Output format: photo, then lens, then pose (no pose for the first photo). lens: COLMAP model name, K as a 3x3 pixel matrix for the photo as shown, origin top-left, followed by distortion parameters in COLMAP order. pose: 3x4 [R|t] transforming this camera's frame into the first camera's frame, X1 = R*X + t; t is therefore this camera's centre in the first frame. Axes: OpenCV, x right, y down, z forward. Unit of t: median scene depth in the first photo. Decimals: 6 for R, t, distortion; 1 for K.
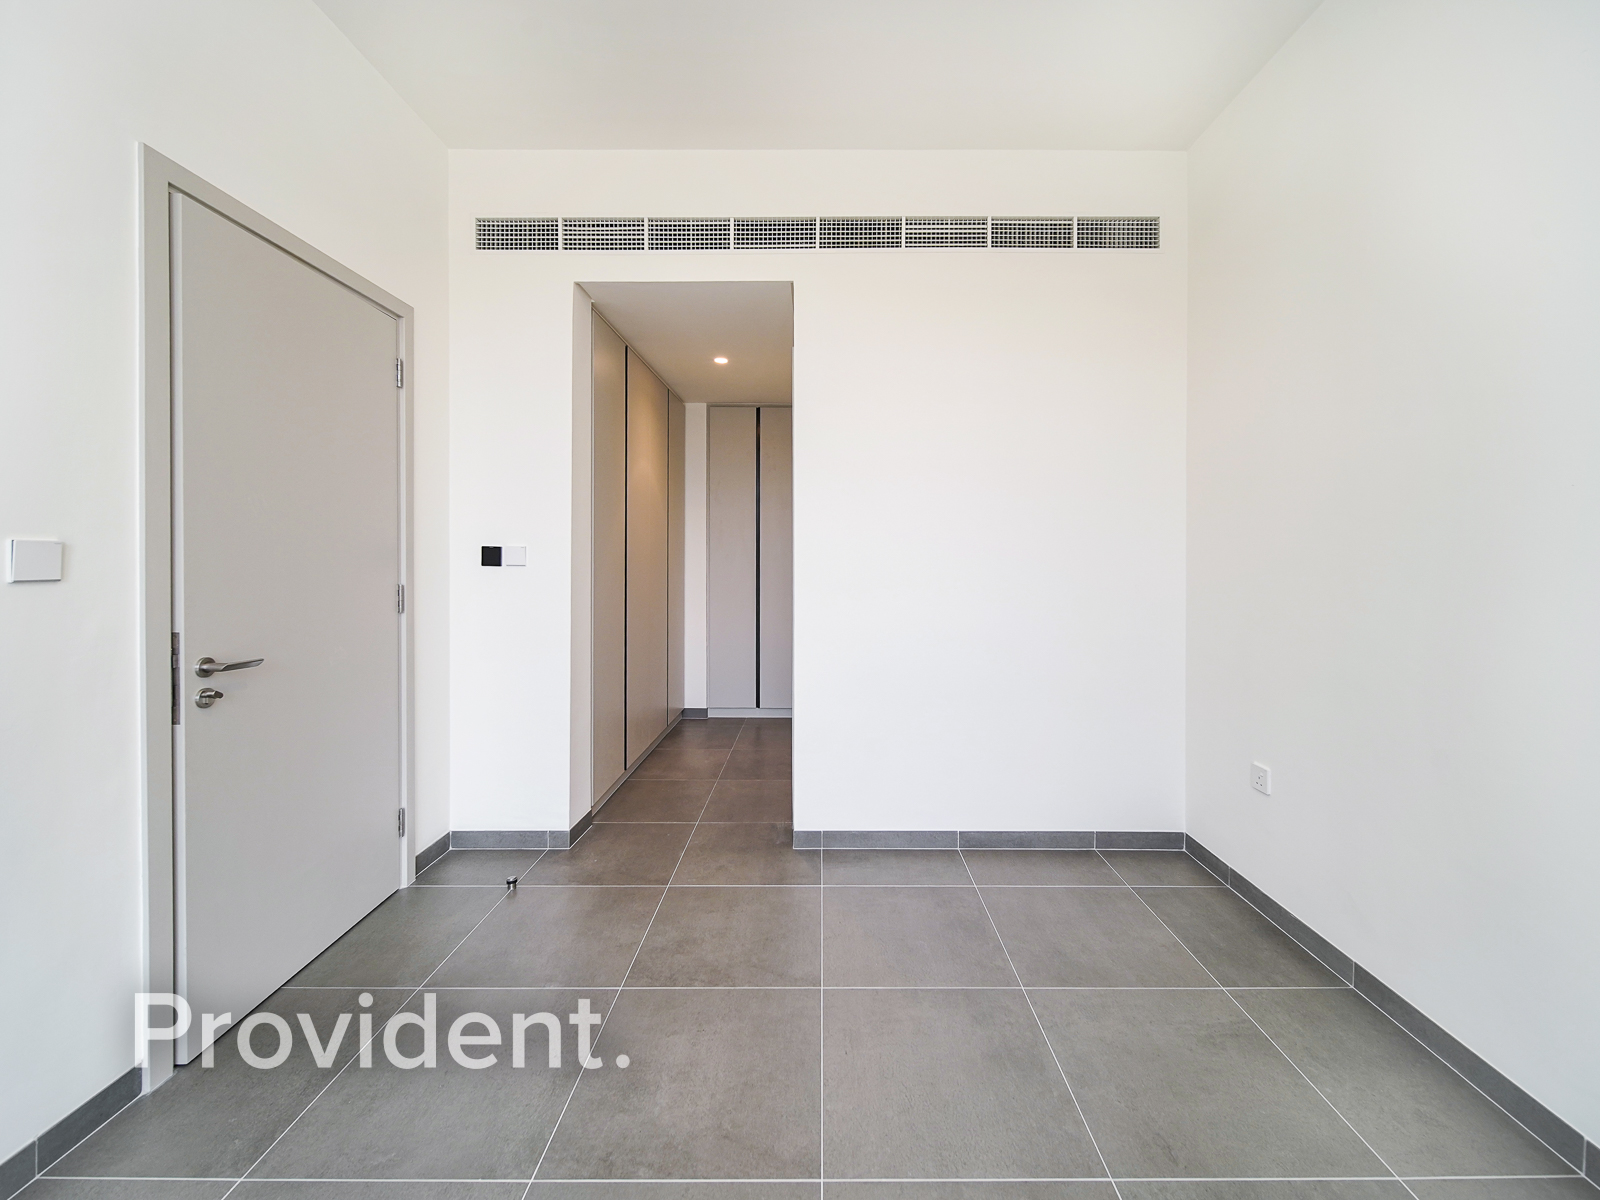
lens RADIAL K [[650.5, 0, 787.1], [0, 650.5, 565.0], [0, 0, 1]] dist [0.002344, -0.001488]
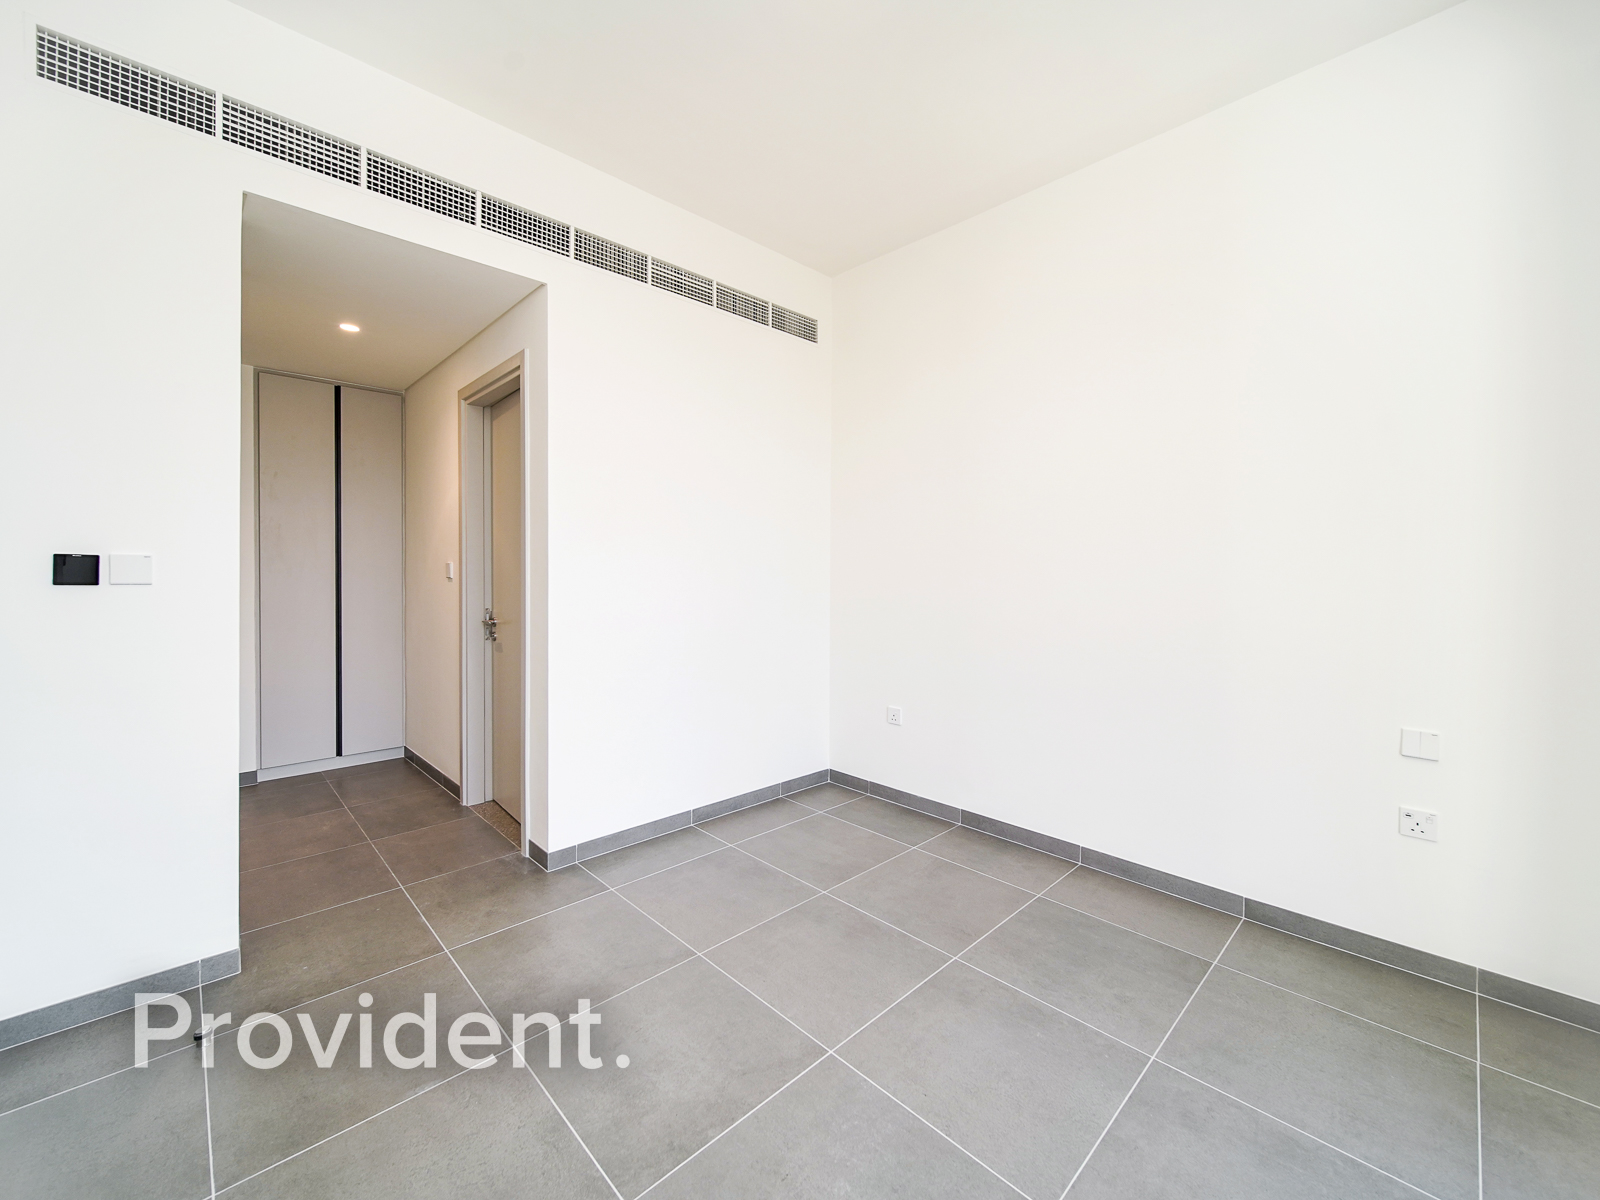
lens RADIAL K [[650.5, 0, 784.6], [0, 650.5, 584.2], [0, 0, 1]] dist [0.002344, -0.001488]
pose [[0.725677, -0.015192, 0.687868, -0.406186], [0.008945, 0.999880, 0.012646, -0.001099], [-0.687977, -0.003024, 0.725726, 0.058041]]
